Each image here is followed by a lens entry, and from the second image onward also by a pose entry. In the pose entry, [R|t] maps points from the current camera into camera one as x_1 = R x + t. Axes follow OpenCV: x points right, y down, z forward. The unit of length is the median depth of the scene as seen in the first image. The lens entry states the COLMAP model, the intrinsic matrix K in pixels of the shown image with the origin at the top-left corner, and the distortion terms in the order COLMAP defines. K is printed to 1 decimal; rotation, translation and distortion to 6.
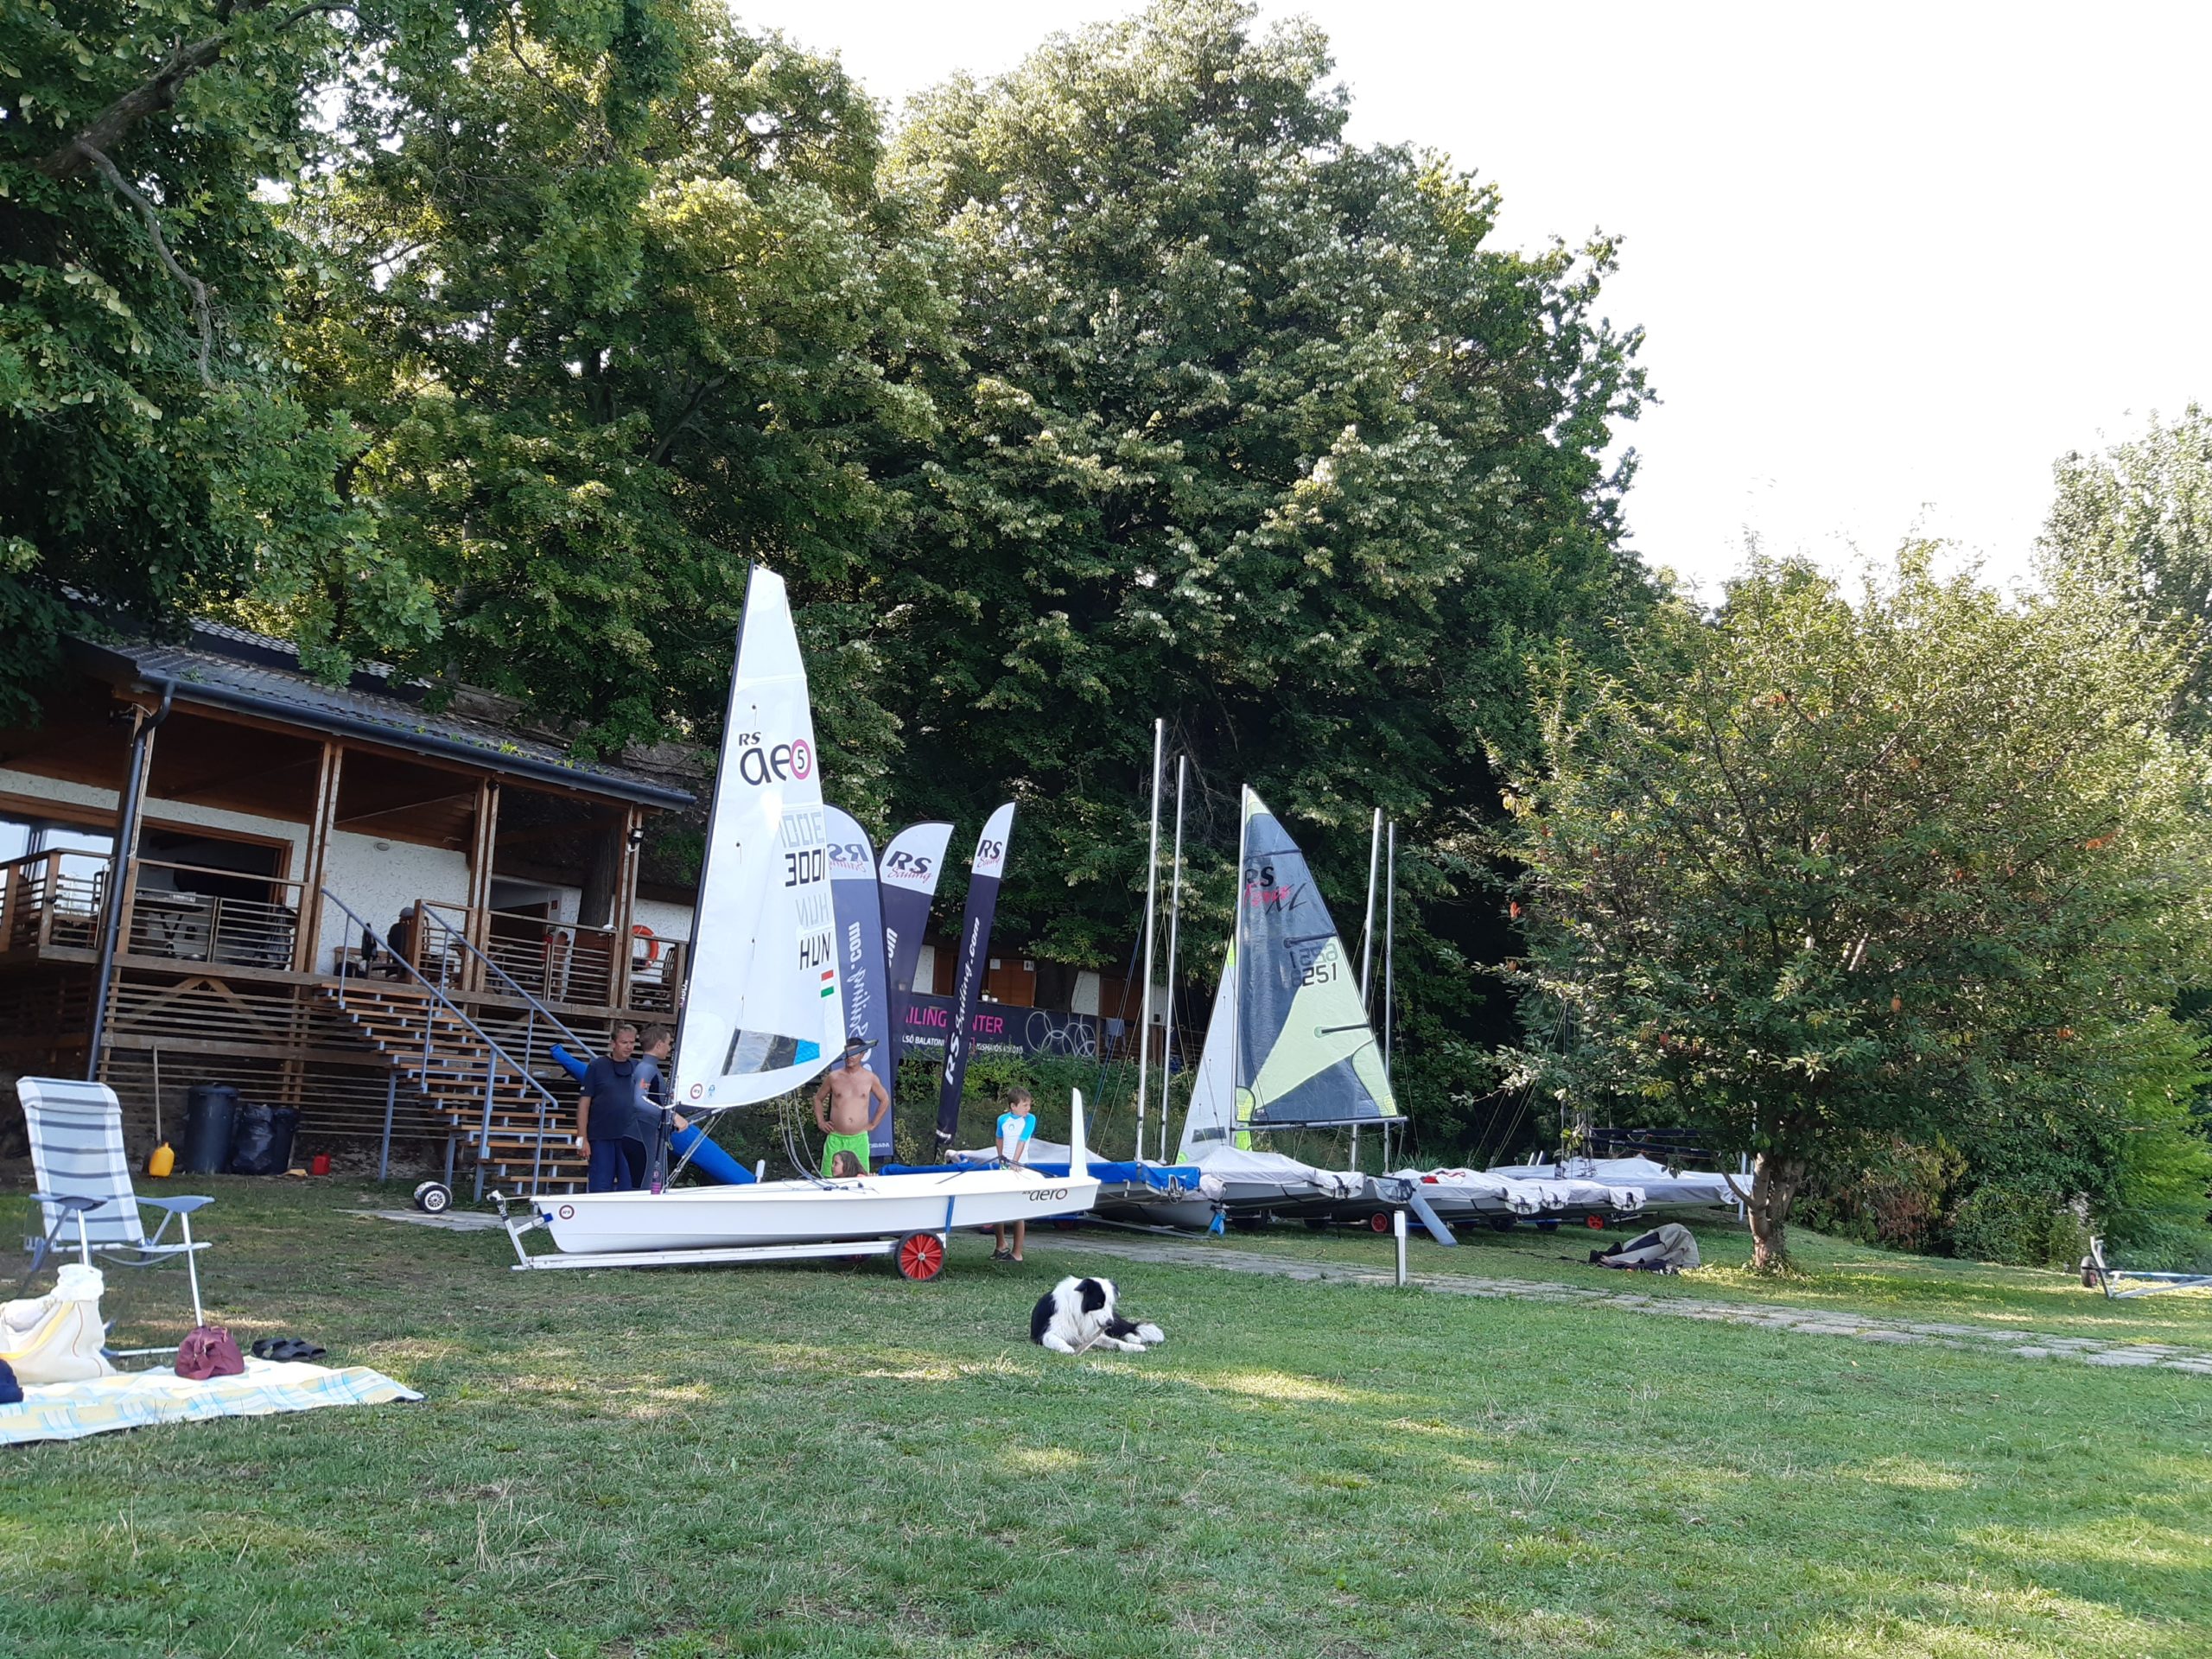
lens RADIAL K [[1757.5, 0, 1150.4], [0, 1757.5, 828.1], [0, 0, 1]] dist [0.062403, -0.101213]
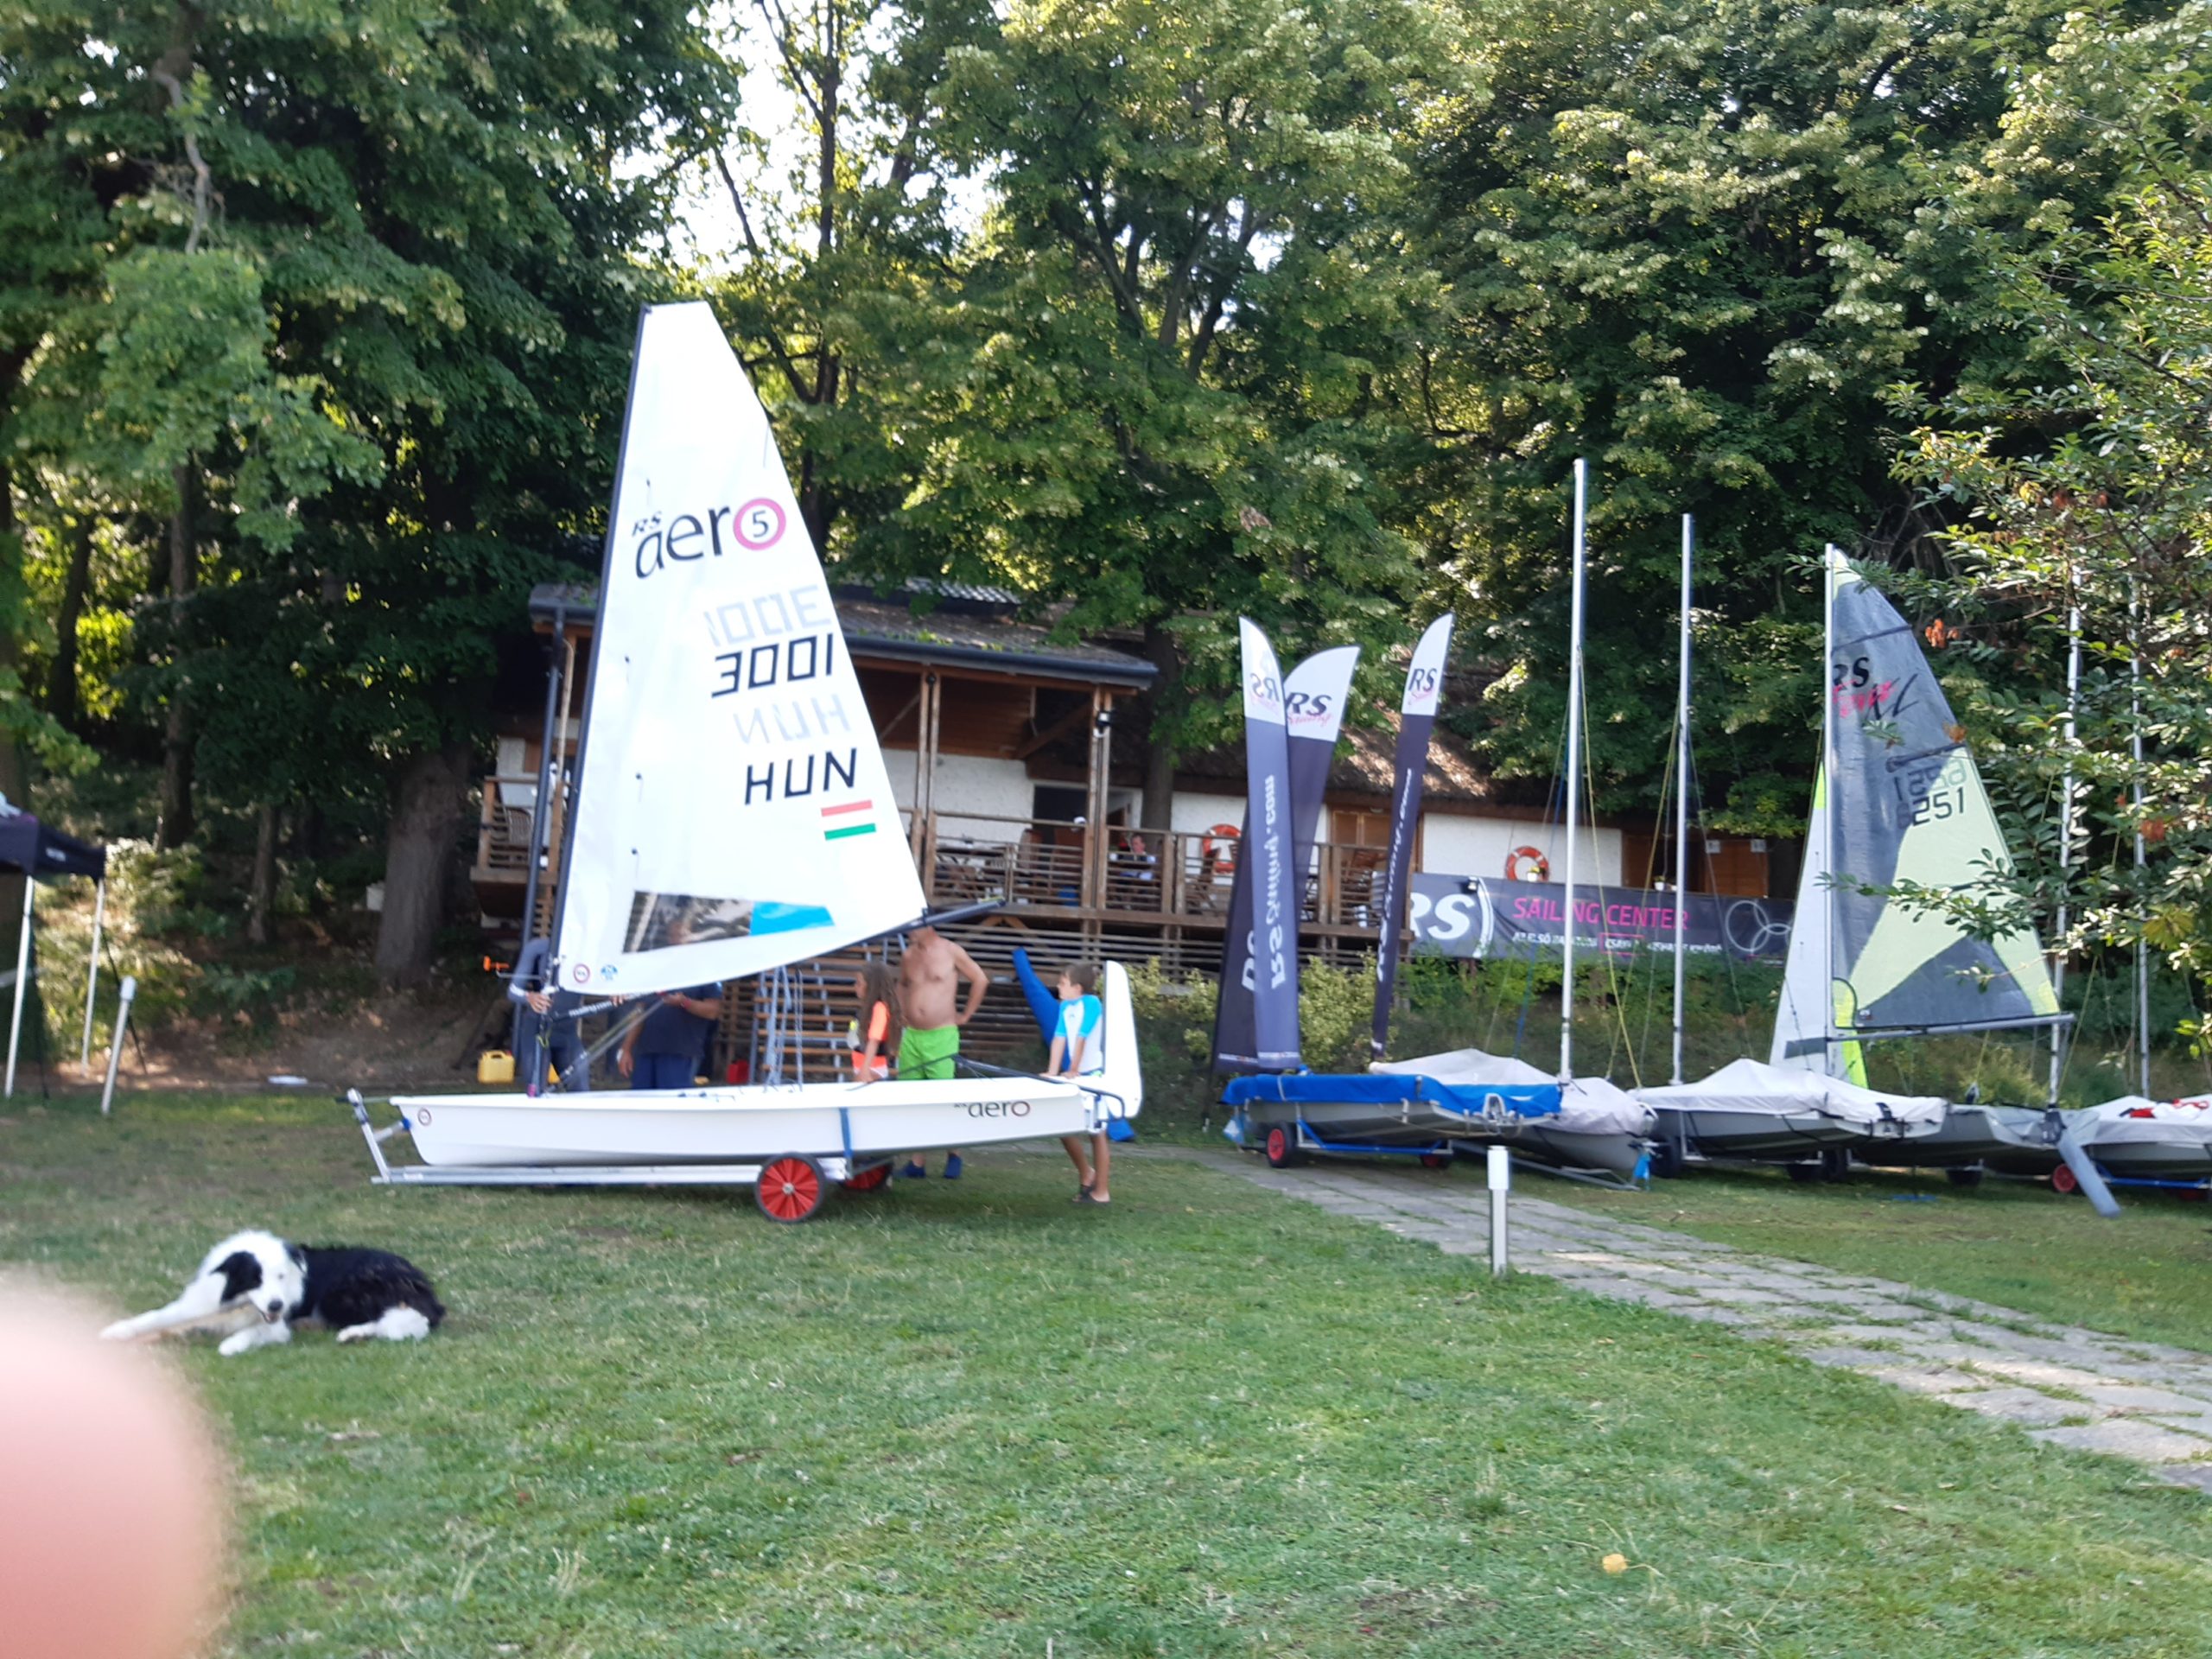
lens RADIAL K [[1757.5, 0, 1123.9], [0, 1757.5, 802.7], [0, 0, 1]] dist [0.062403, -0.101213]
pose [[0.805287, -0.088187, -0.586290, 0.233990], [0.100129, 0.994901, -0.012118, 0.057688], [0.584369, -0.048947, 0.810011, 0.268580]]
